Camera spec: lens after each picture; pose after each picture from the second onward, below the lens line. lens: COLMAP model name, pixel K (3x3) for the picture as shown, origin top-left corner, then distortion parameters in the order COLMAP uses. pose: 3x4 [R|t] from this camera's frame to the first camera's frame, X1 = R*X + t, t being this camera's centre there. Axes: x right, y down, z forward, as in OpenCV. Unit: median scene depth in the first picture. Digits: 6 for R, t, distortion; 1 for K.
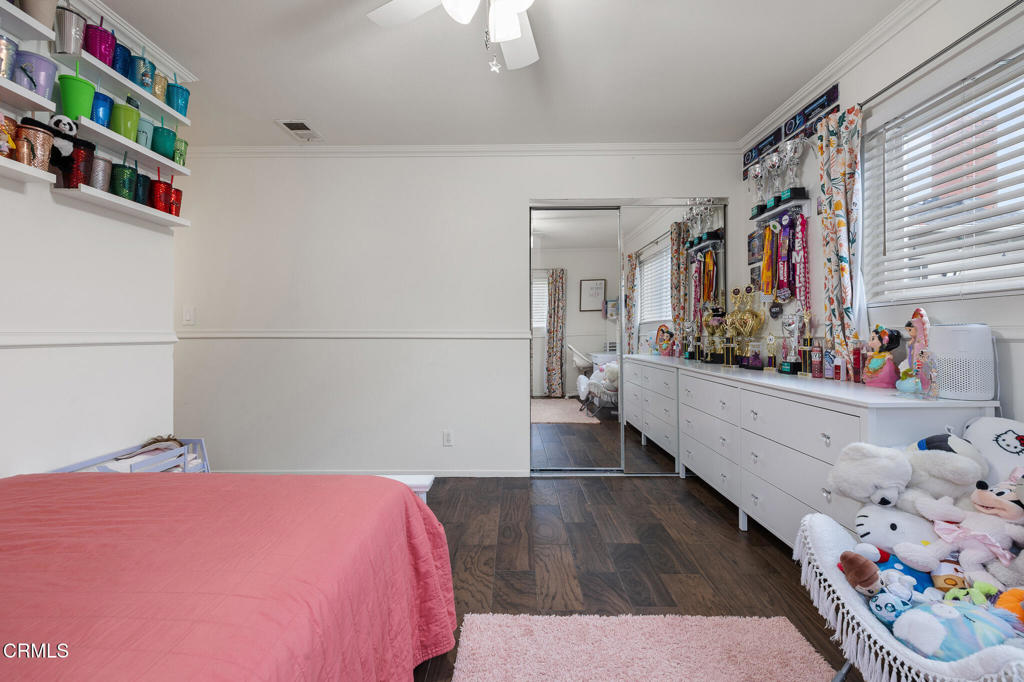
lens RADIAL K [[438.0, 0, 509.4], [0, 438.0, 333.0], [0, 0, 1]] dist [-0.000655, 0.000483]
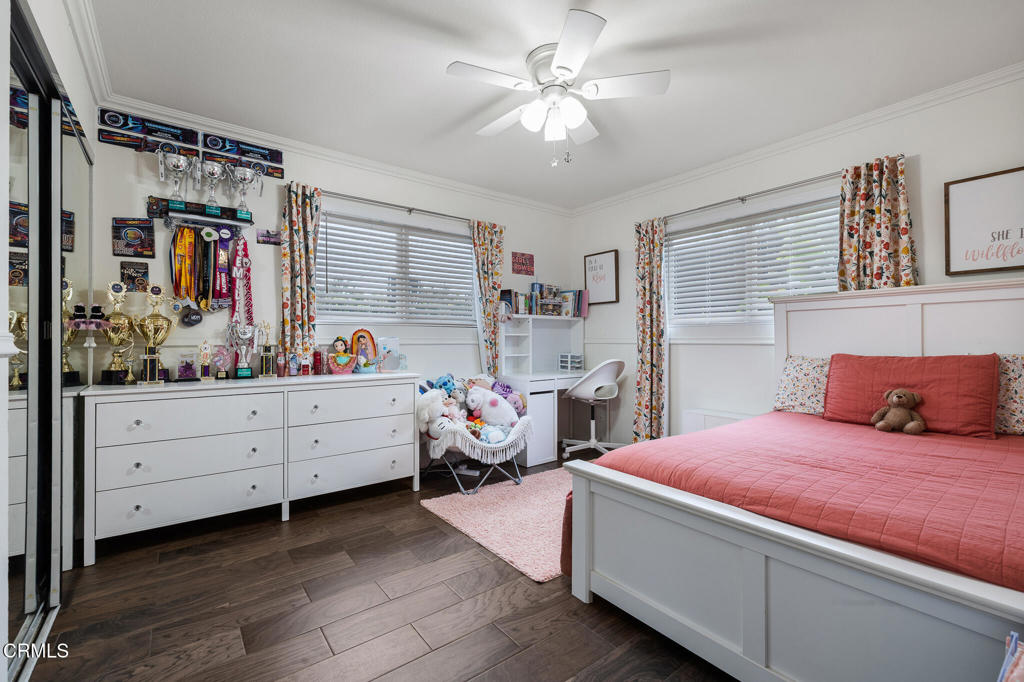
lens RADIAL K [[438.0, 0, 508.9], [0, 438.0, 340.4], [0, 0, 1]] dist [-0.000655, 0.000483]
pose [[-0.615580, 0.004950, 0.788059, -0.620339], [0.006517, 0.999978, -0.001190, 0.002376], [-0.788048, 0.004403, -0.615598, 1.125655]]
